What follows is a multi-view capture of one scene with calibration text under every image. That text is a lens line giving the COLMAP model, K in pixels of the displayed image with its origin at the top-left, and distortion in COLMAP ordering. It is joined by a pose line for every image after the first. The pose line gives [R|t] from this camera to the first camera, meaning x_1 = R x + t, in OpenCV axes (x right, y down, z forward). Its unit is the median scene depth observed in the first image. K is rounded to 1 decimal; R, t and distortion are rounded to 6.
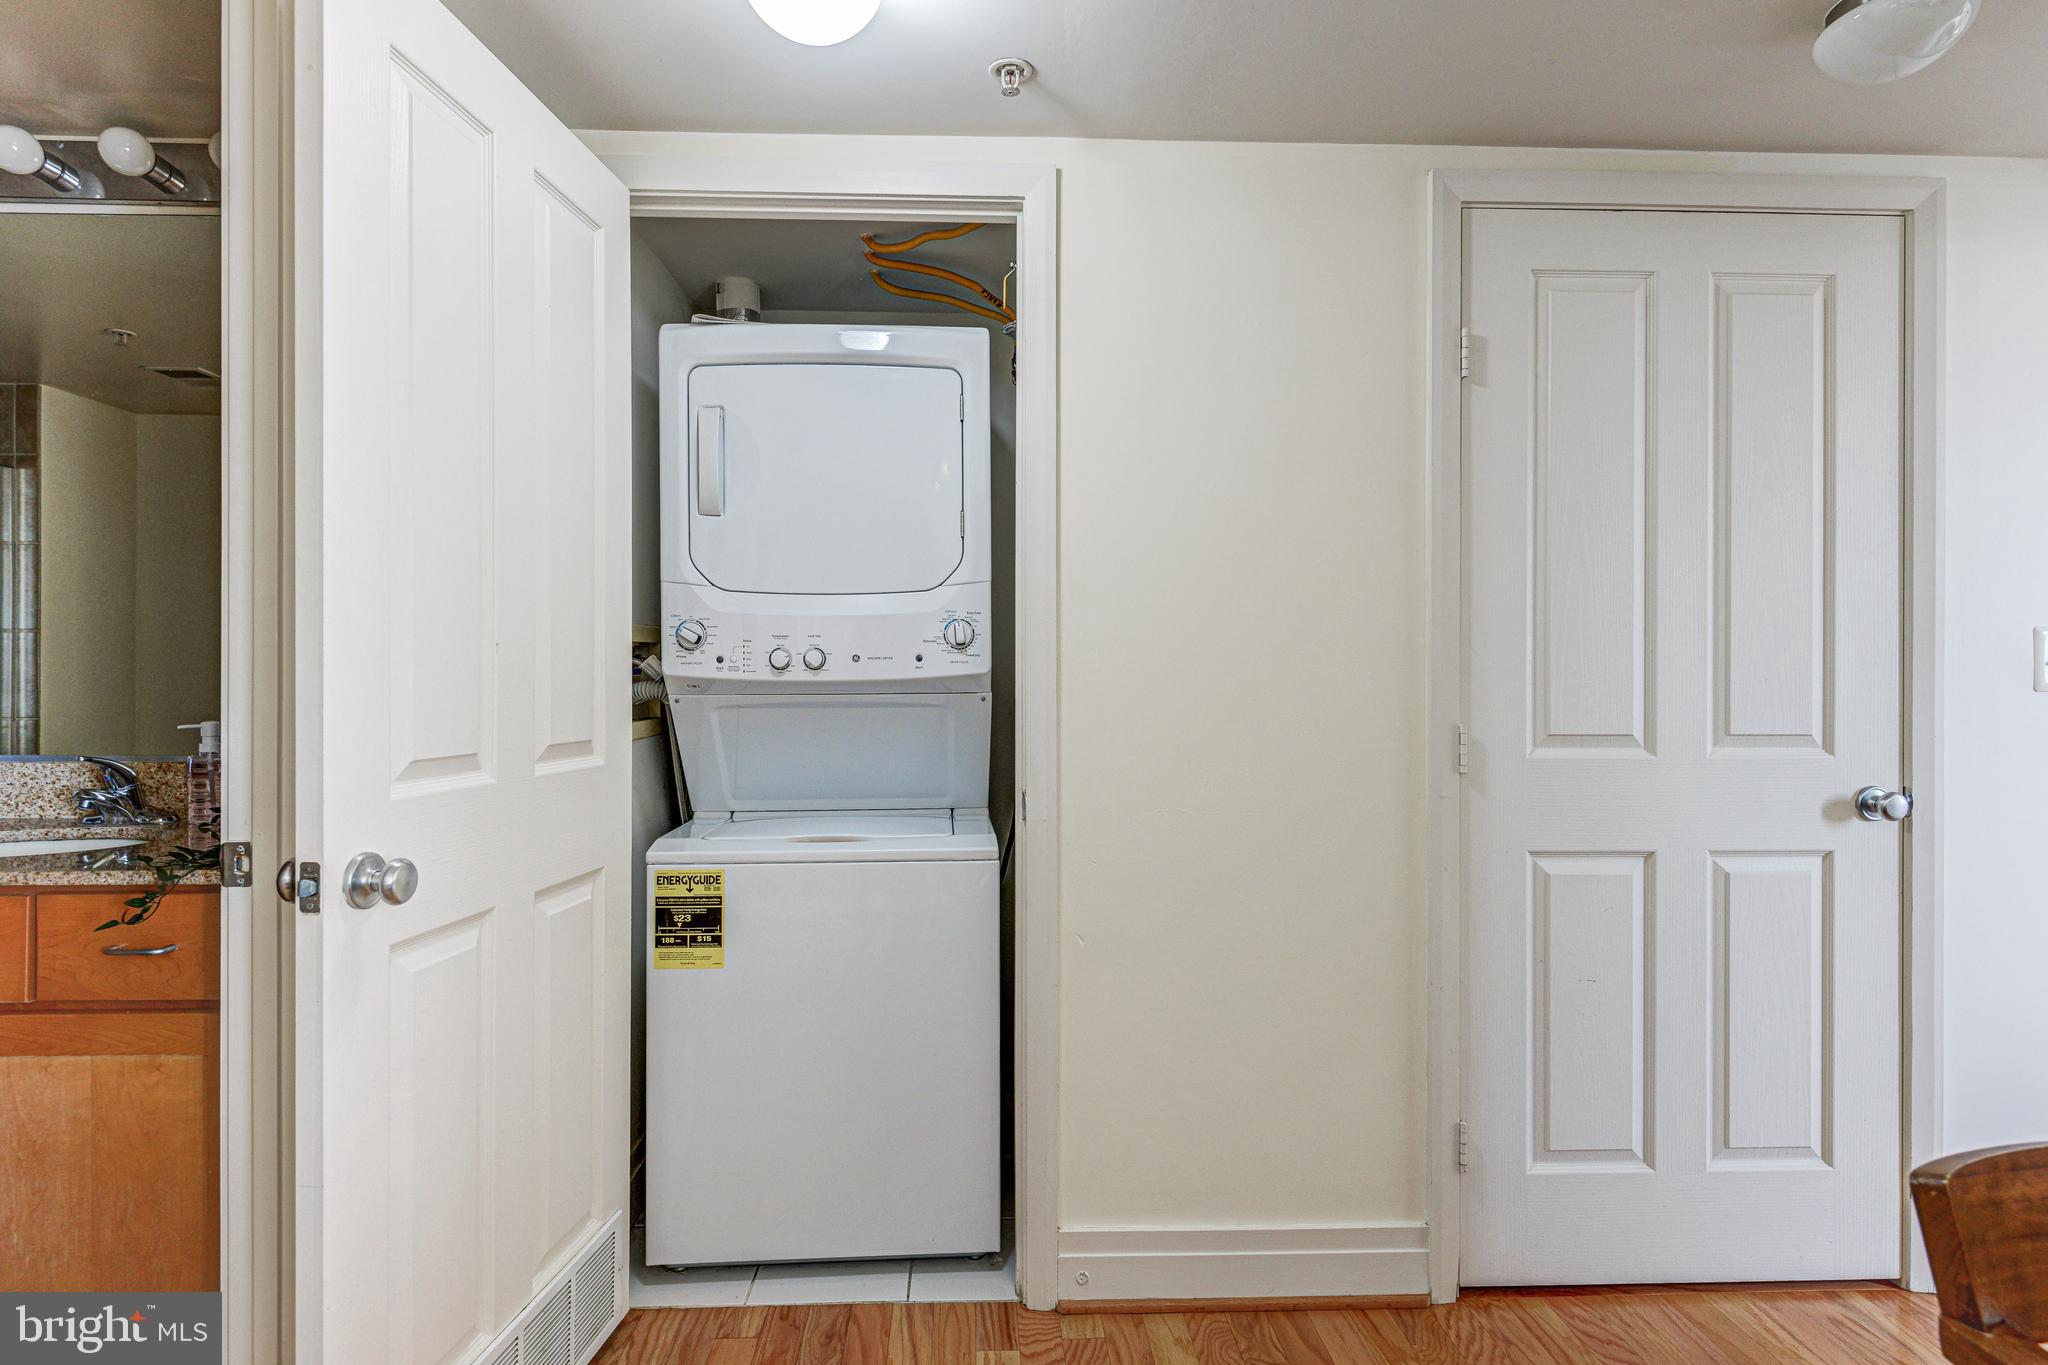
lens RADIAL K [[1090.1, 0, 1012.9], [0, 1090.1, 674.8], [0, 0, 1]] dist [0.012724, -0.015052]
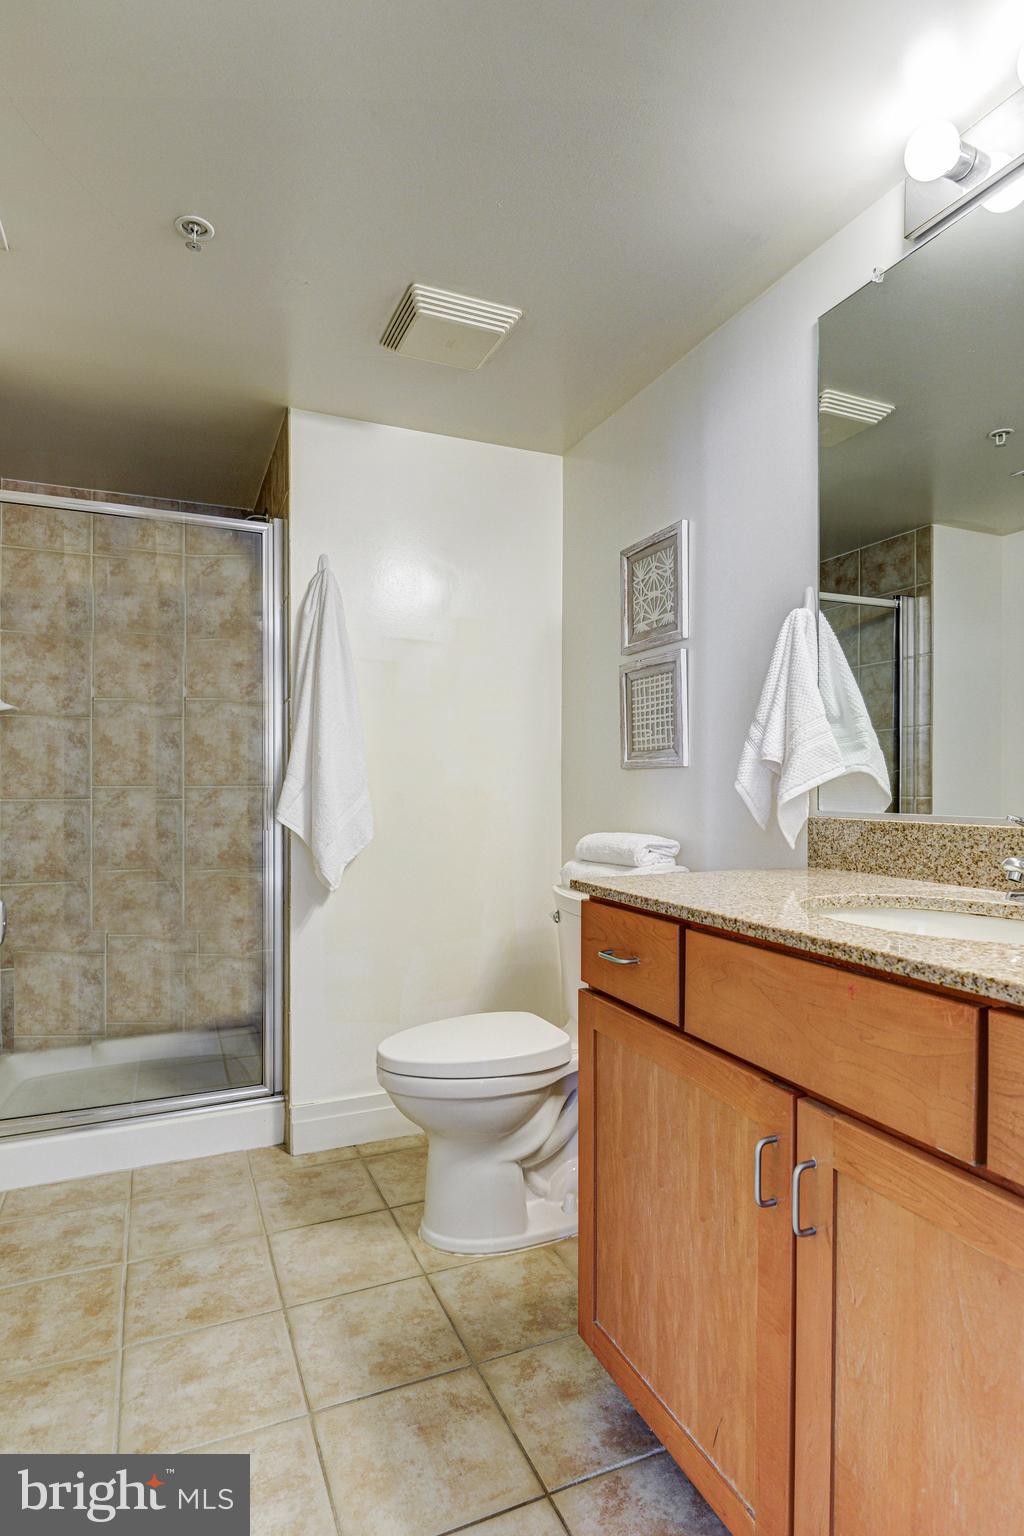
lens RADIAL K [[817.6, 0, 513.6], [0, 817.6, 780.3], [0, 0, 1]] dist [0.012724, -0.015052]
pose [[0.372388, -0.004130, -0.928068, -0.207983], [0.008220, 0.999966, -0.001152, 0.021890], [0.928041, -0.007200, 0.372409, 0.211033]]
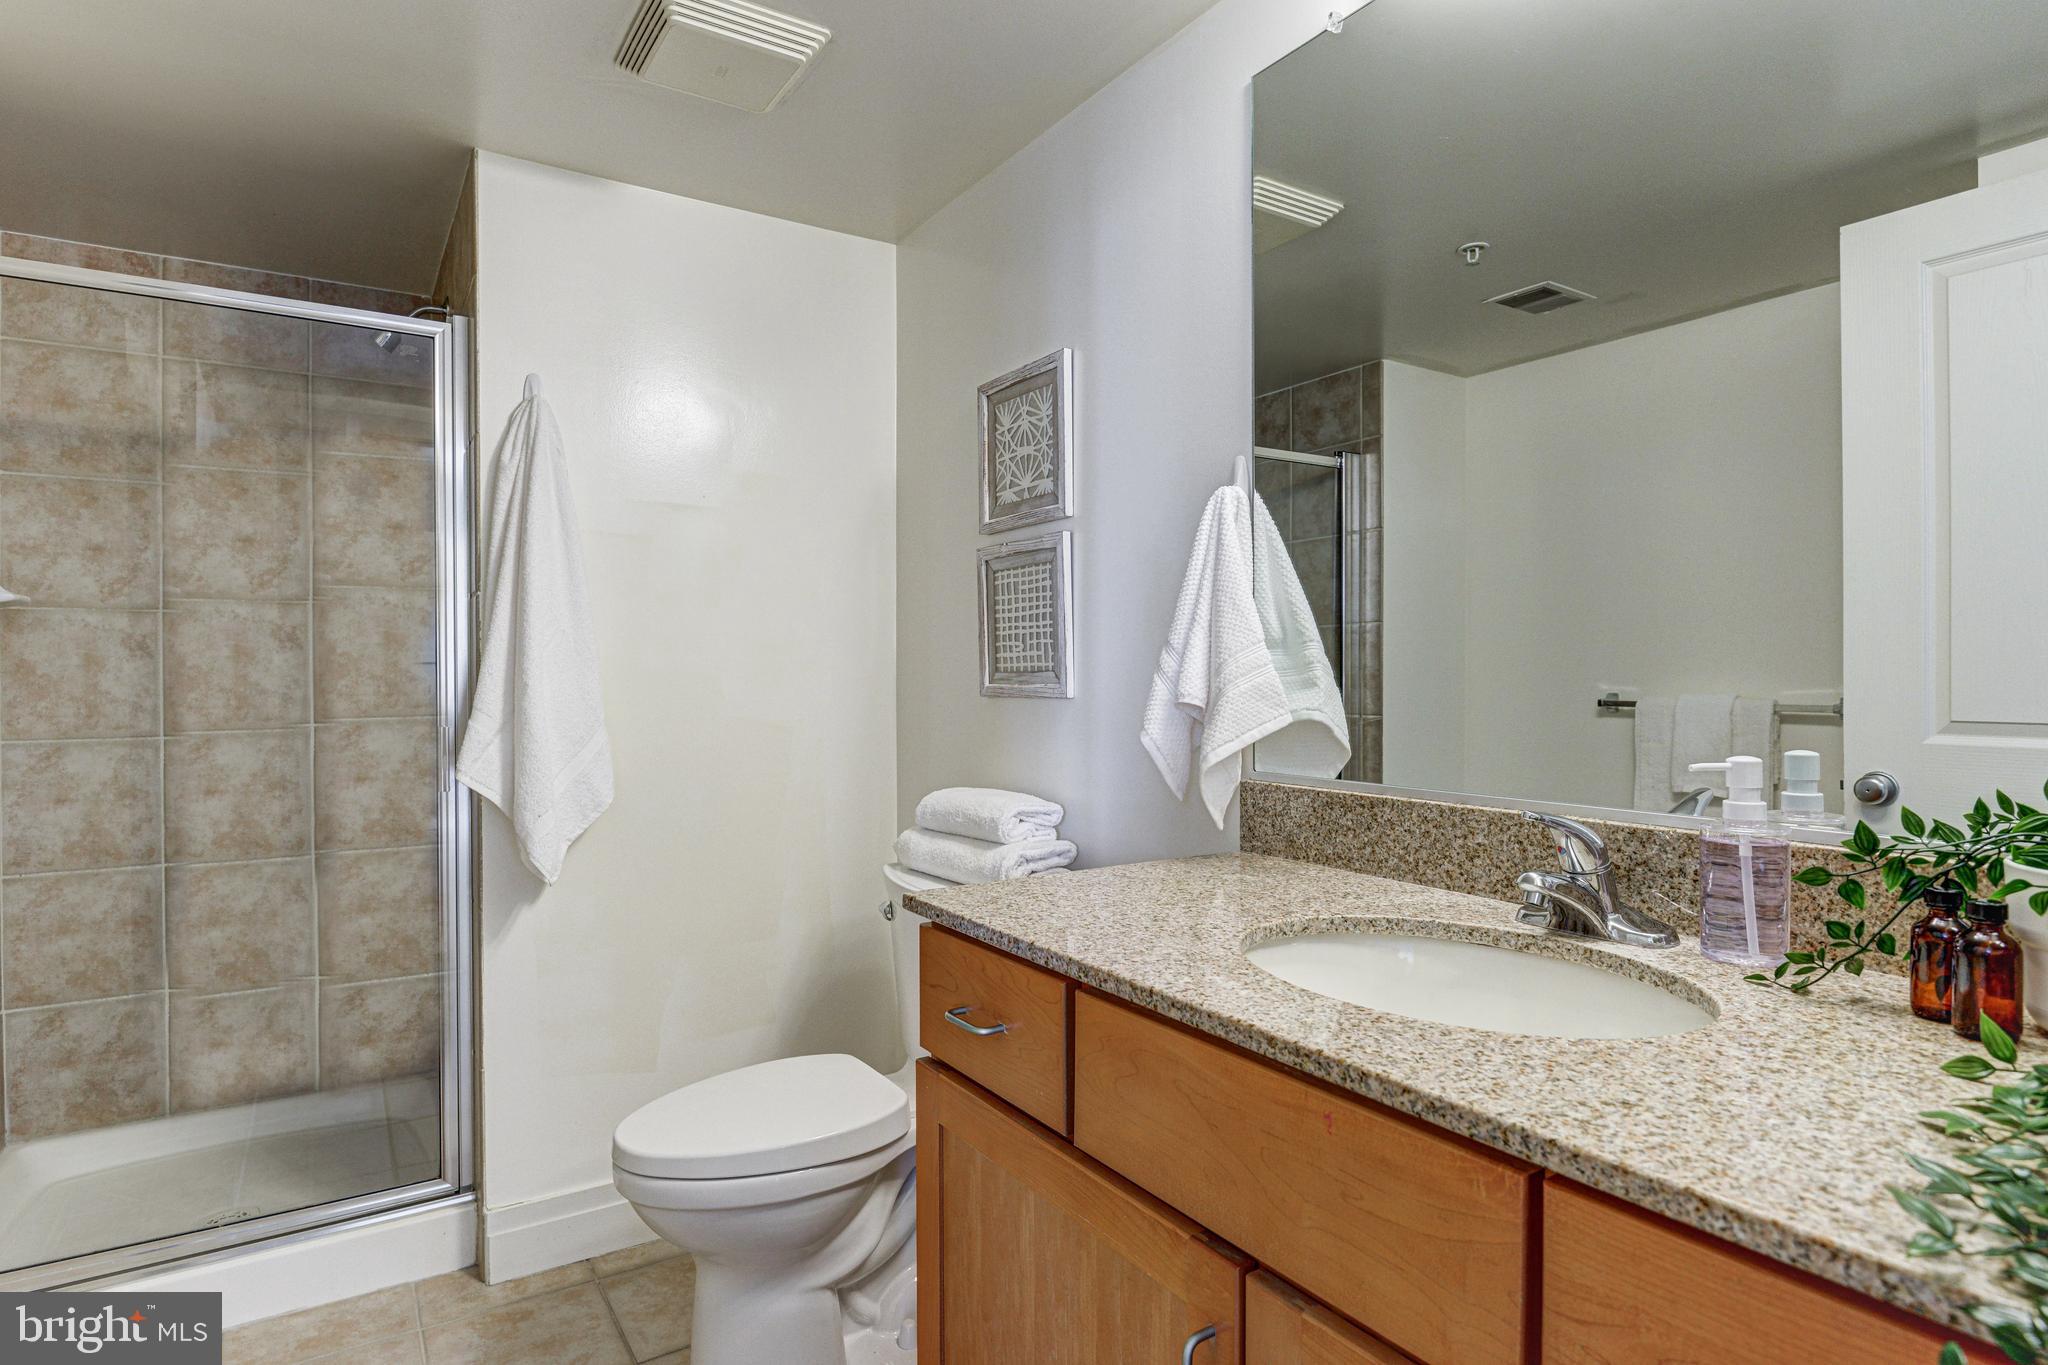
lens RADIAL K [[1090.1, 0, 1012.9], [0, 1090.1, 674.8], [0, 0, 1]] dist [0.012724, -0.015052]
pose [[0.514018, -0.002027, -0.857777, -0.245556], [0.012619, 0.999907, 0.005199, -0.001751], [0.857687, -0.013497, 0.513996, 0.234115]]
